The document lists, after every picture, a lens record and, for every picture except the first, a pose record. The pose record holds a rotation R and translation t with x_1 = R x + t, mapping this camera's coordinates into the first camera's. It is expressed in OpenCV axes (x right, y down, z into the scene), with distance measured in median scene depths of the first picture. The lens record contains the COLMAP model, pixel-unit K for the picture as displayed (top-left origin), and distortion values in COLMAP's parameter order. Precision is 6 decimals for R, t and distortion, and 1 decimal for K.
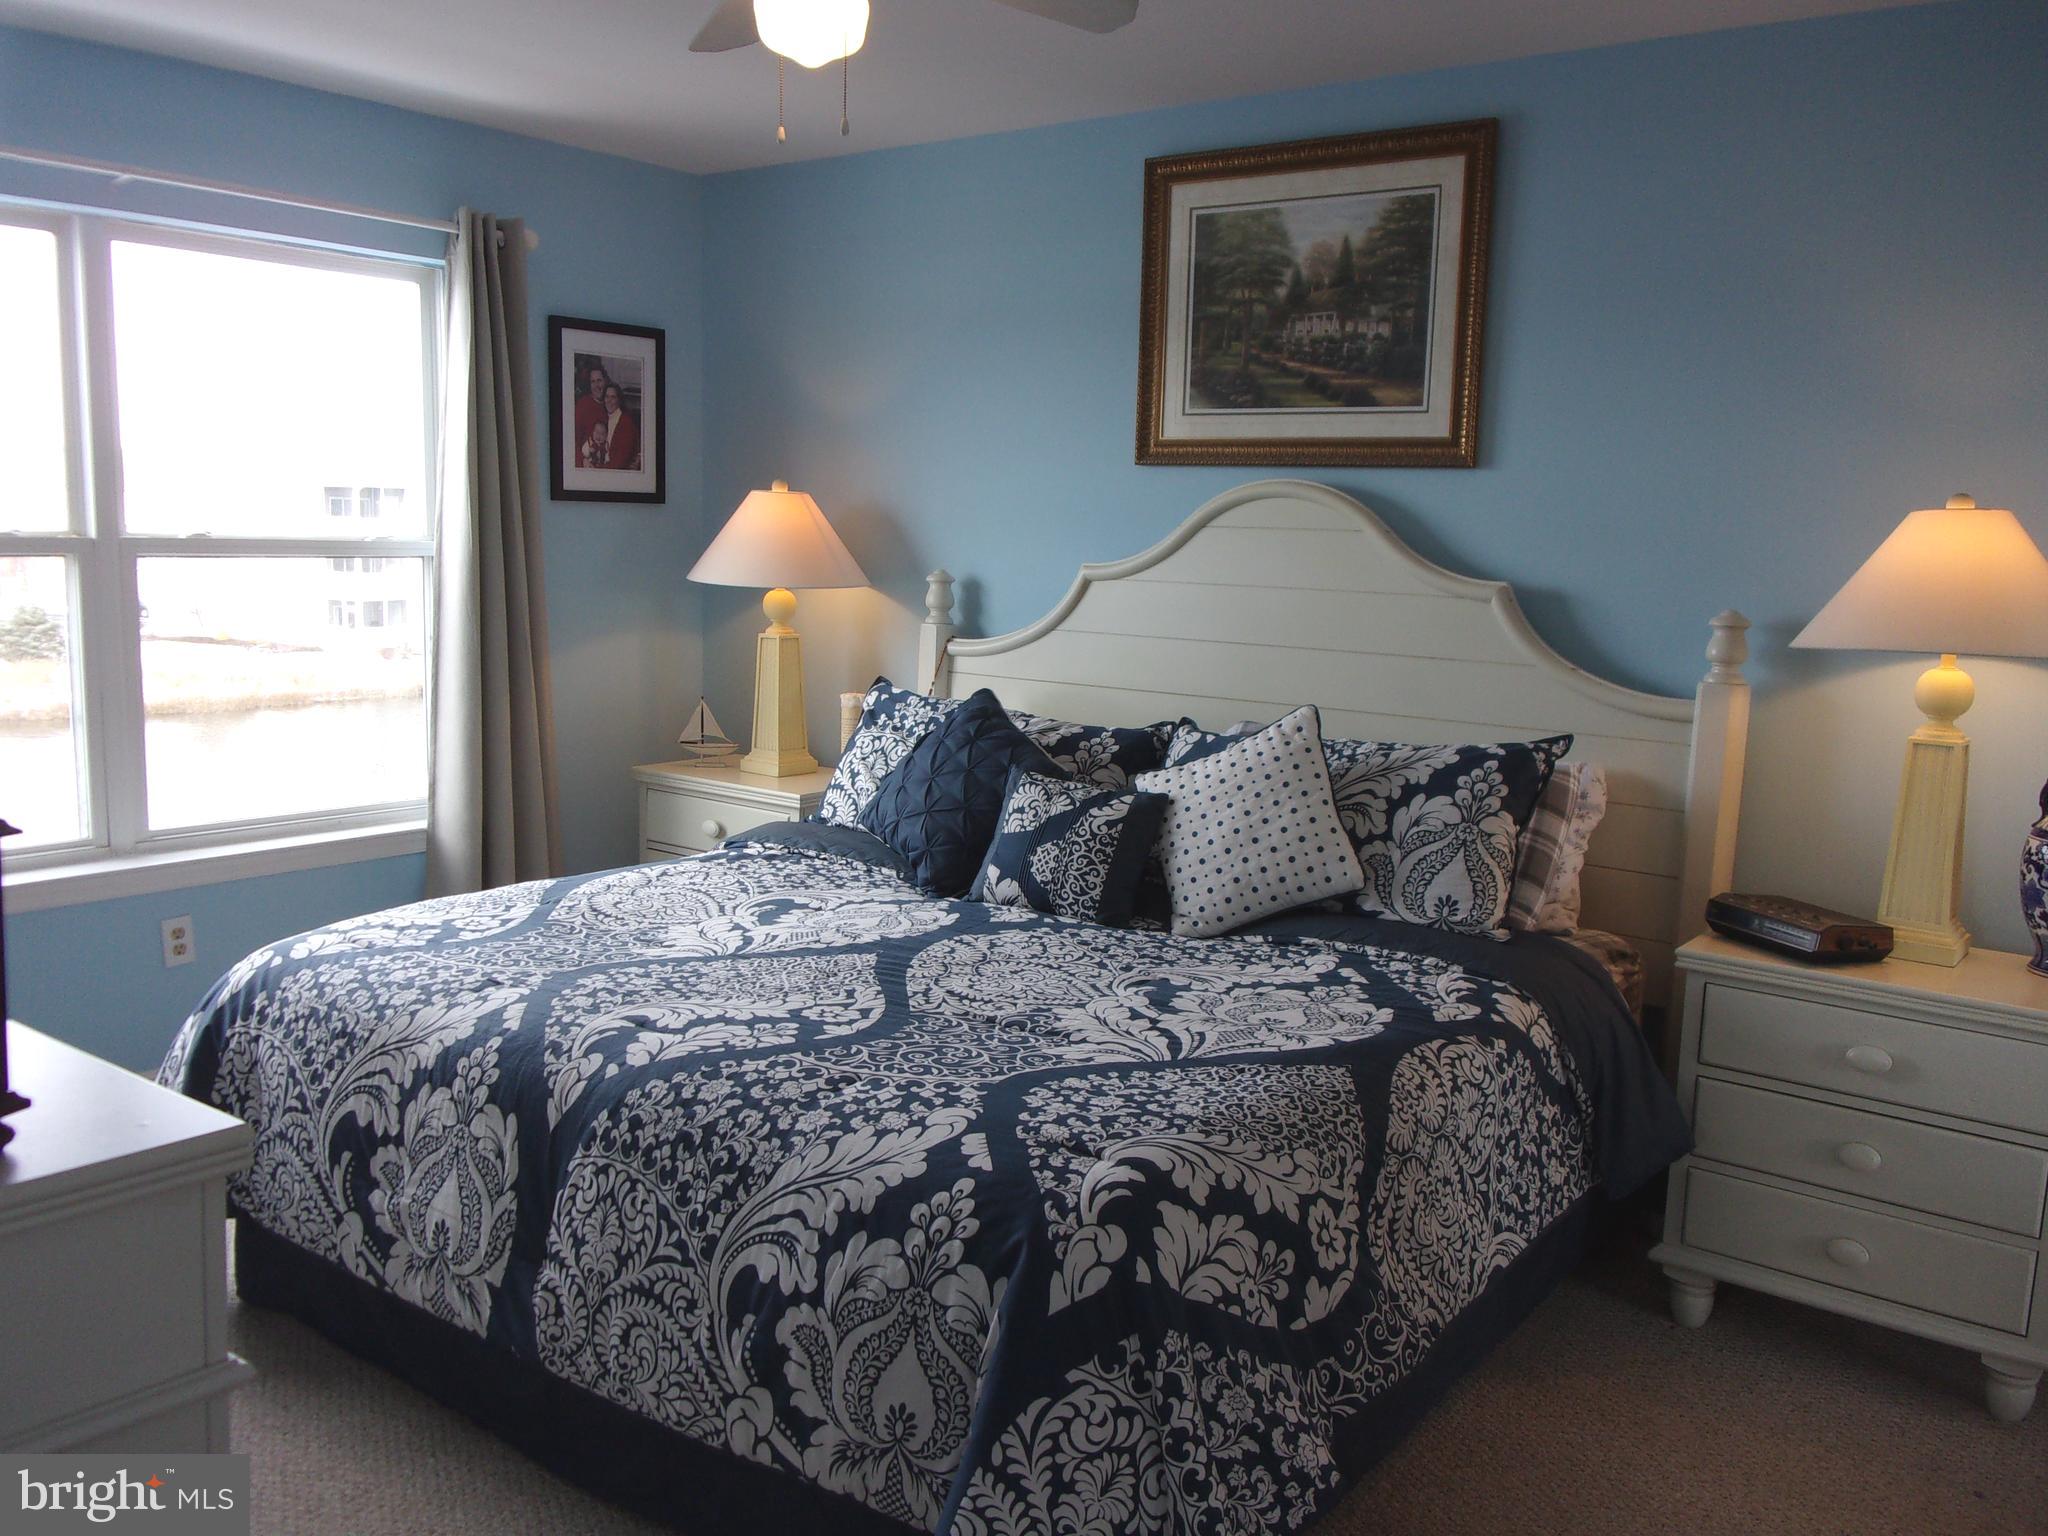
lens RADIAL K [[1720.2, 0, 1029.4], [0, 1720.2, 777.8], [0, 0, 1]] dist [0.009985, -0.023139]
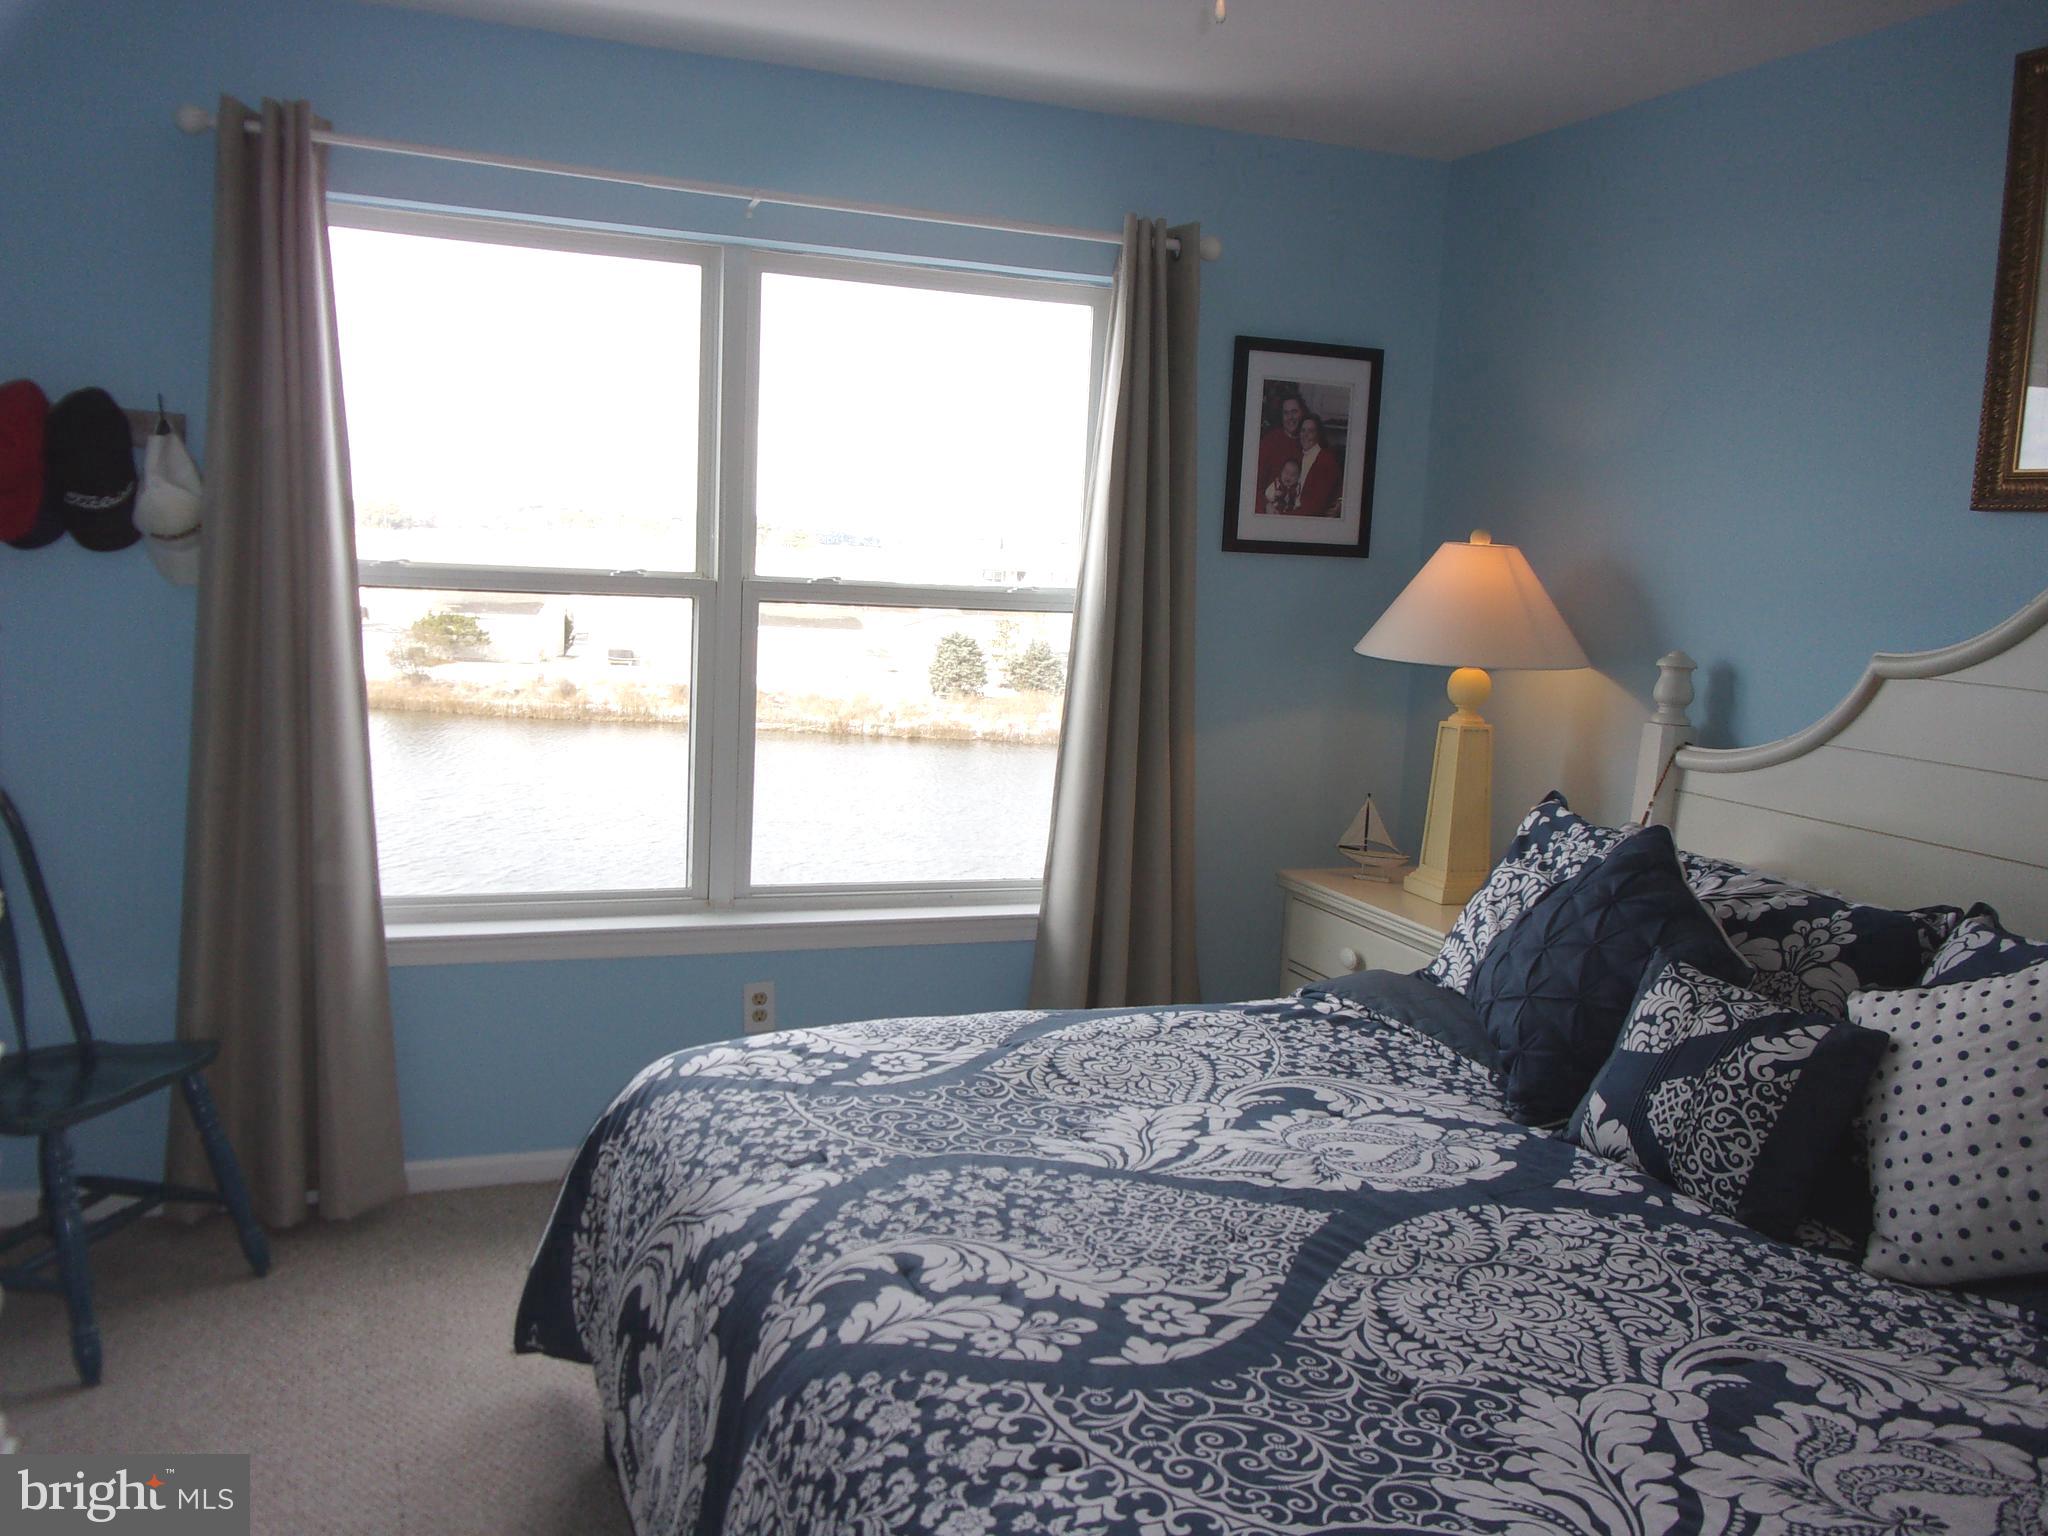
lens RADIAL K [[1612.8, 0, 1170.9], [0, 1612.8, 763.6], [0, 0, 1]] dist [0.048303, -0.120543]
pose [[0.848654, 0.081969, -0.522559, 0.159482], [-0.100508, 0.994910, -0.007165, -0.057370], [0.519312, 0.058602, 0.852573, 0.371259]]
